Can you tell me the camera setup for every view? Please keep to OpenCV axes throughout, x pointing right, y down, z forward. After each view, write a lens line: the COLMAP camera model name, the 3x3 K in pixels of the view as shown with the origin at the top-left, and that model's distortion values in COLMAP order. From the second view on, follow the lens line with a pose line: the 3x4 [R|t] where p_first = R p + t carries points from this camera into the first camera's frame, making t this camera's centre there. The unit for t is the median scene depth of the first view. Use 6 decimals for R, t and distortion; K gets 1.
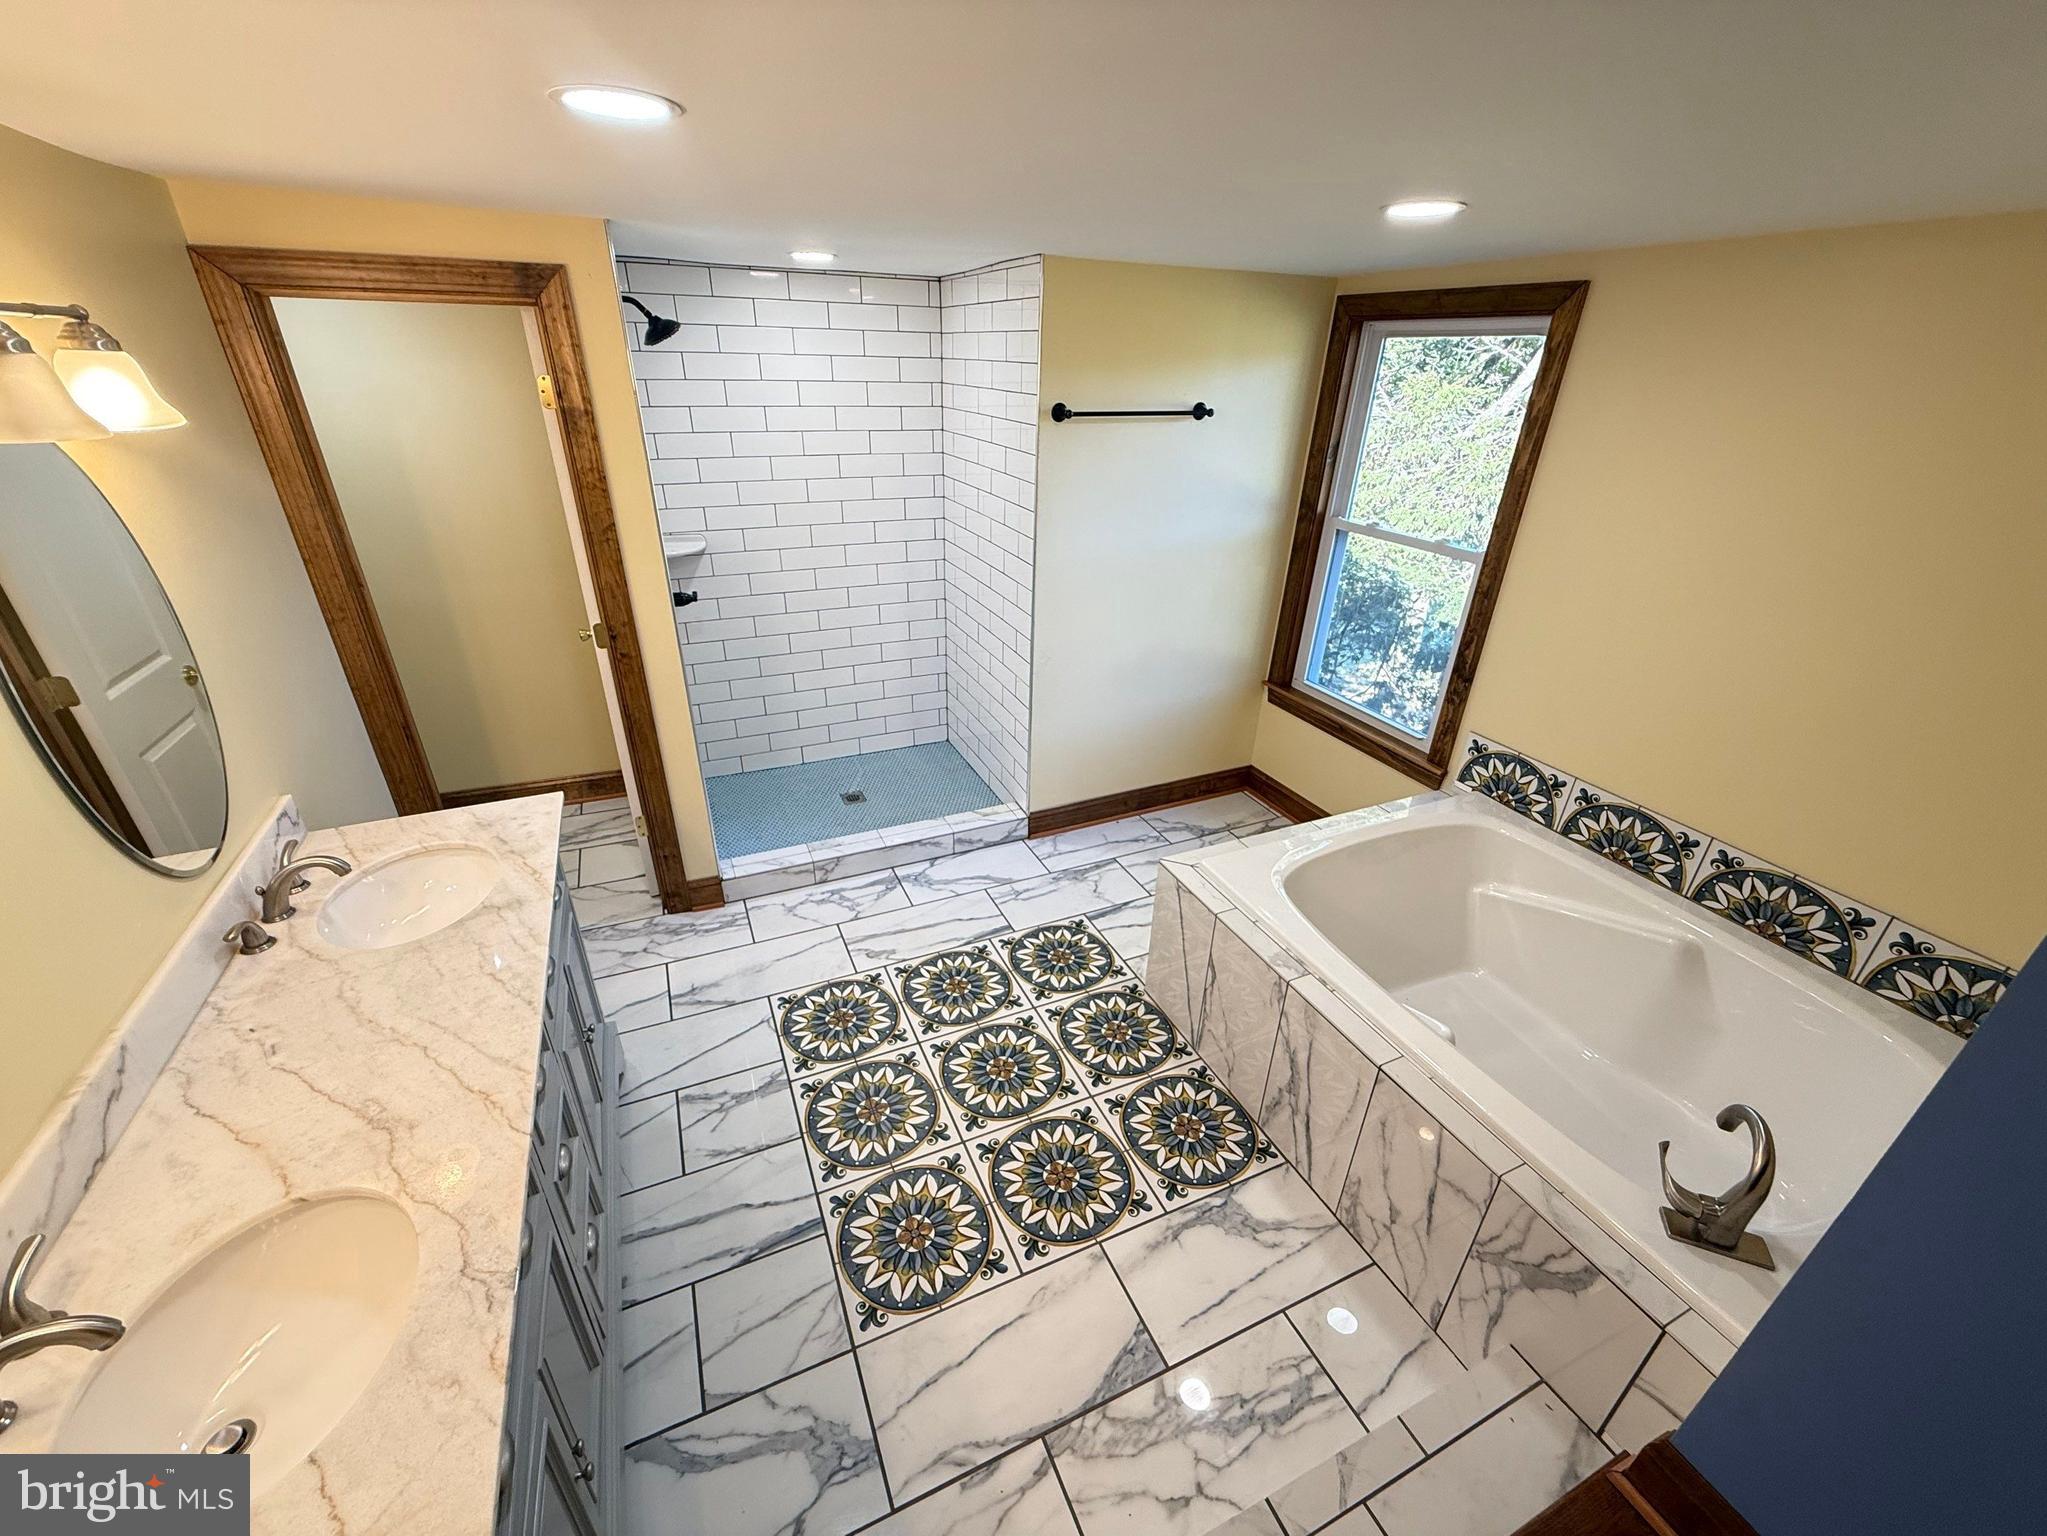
lens RADIAL K [[818.4, 0, 1017.5], [0, 818.4, 774.5], [0, 0, 1]] dist [0.002588, -0.000600]
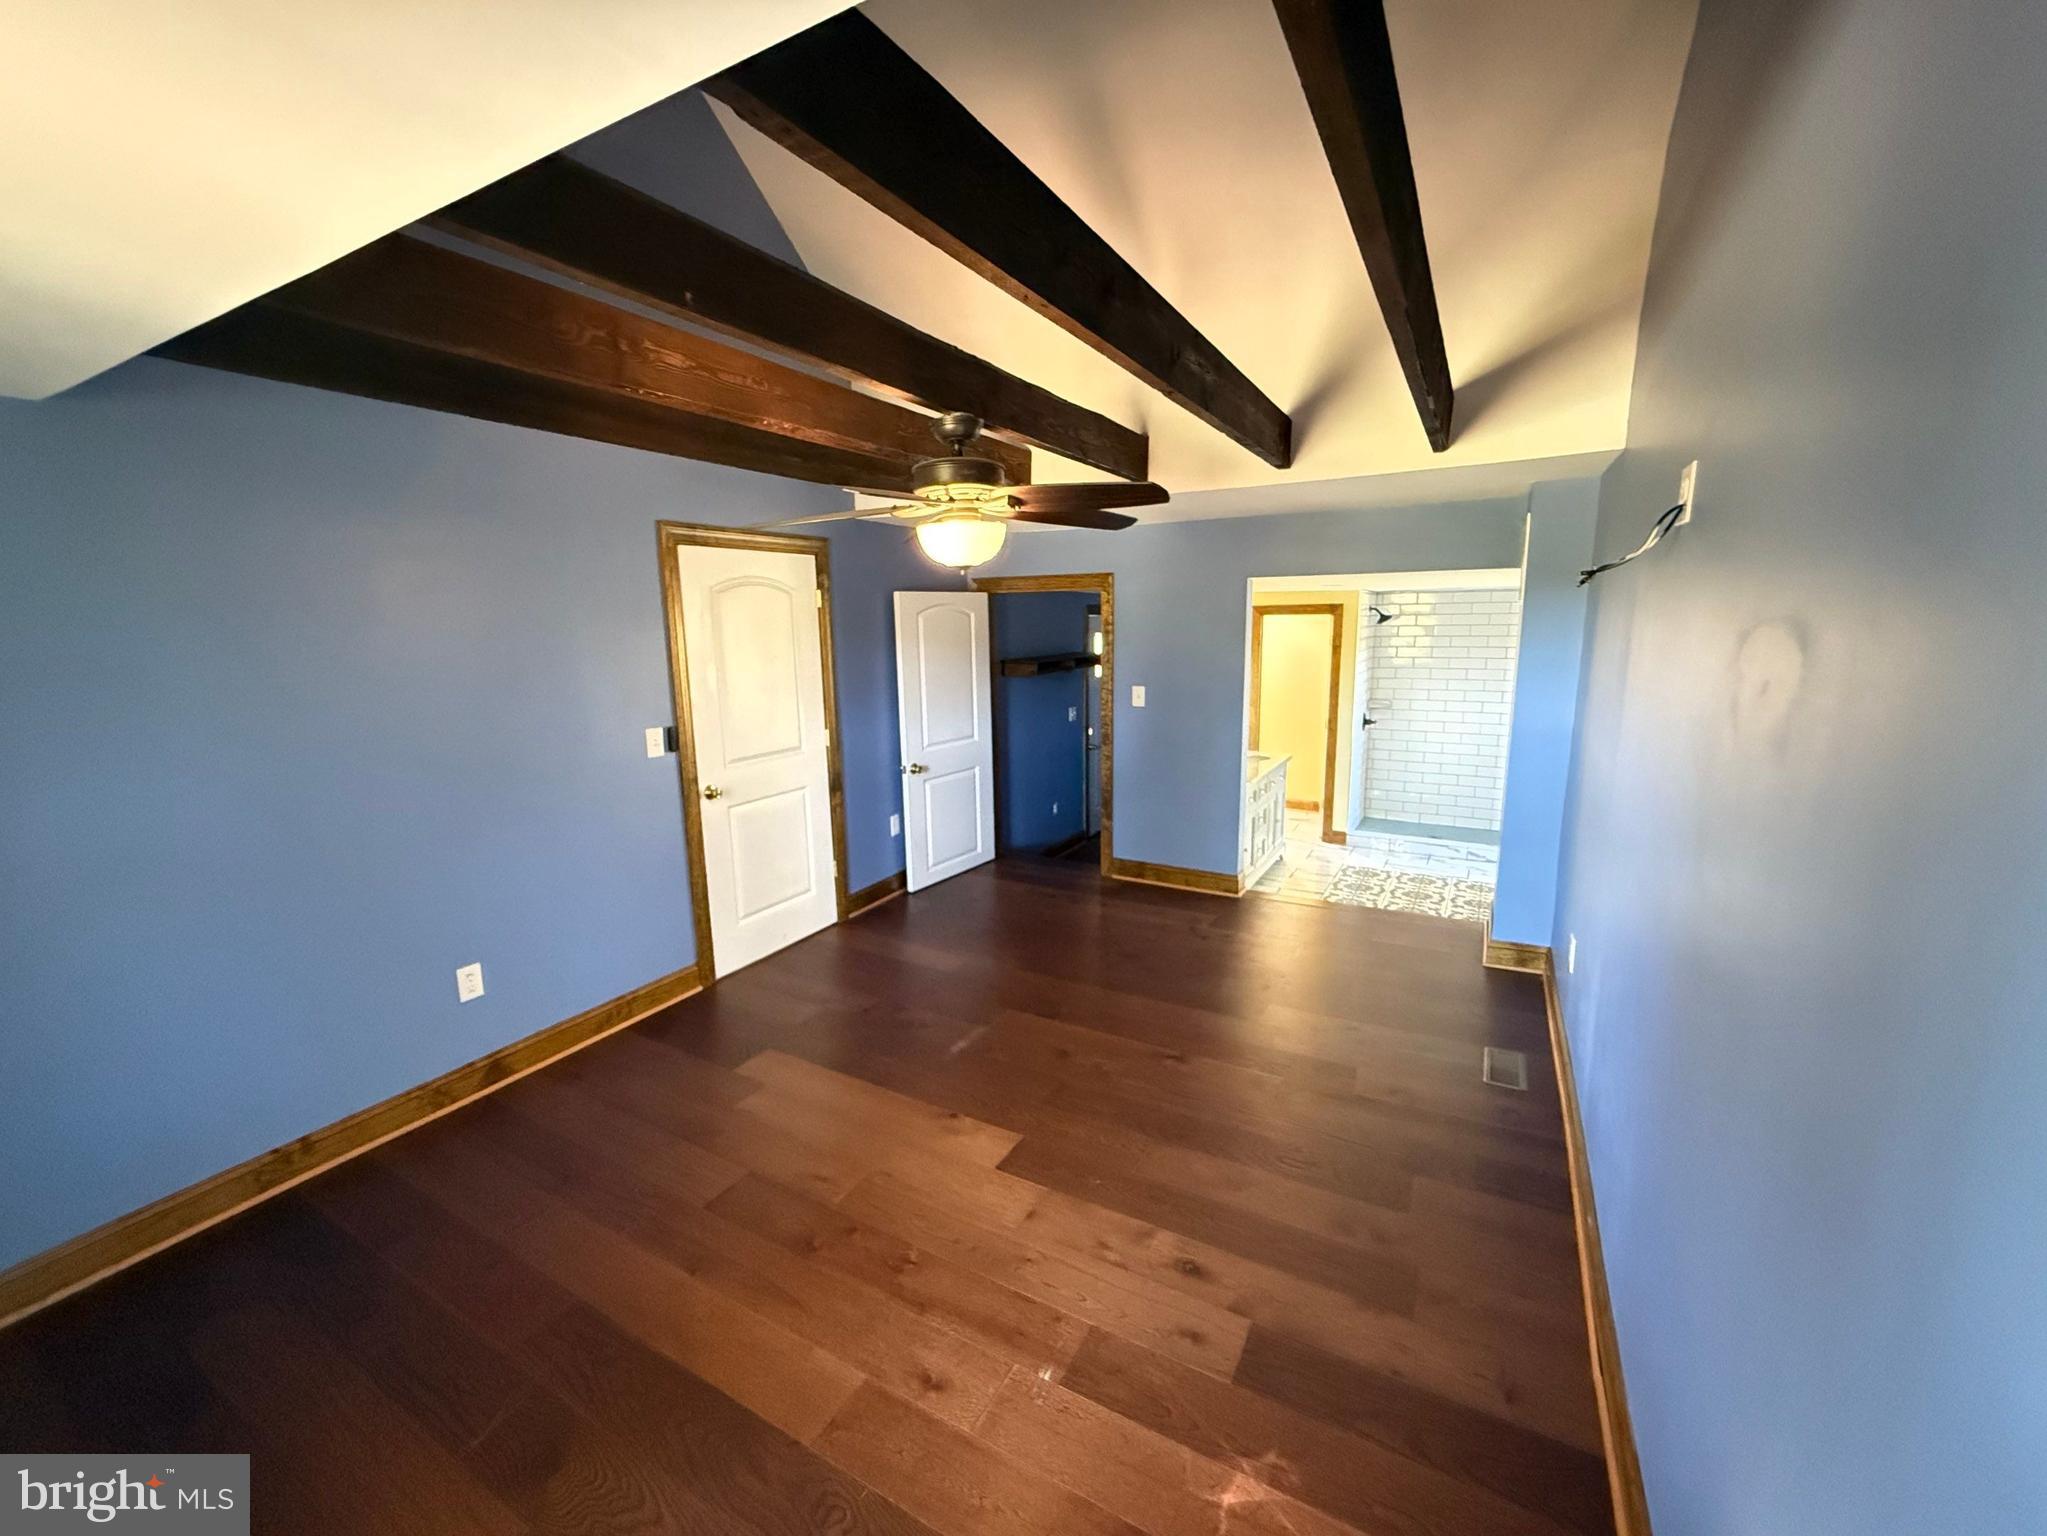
lens RADIAL K [[818.4, 0, 1020.5], [0, 818.4, 767.1], [0, 0, 1]] dist [0.002588, -0.000600]
pose [[0.597519, 0.112231, -0.793962, 0.959878], [-0.340728, 0.931855, -0.124702, 0.589485], [0.725862, 0.345037, 0.595042, -1.173900]]
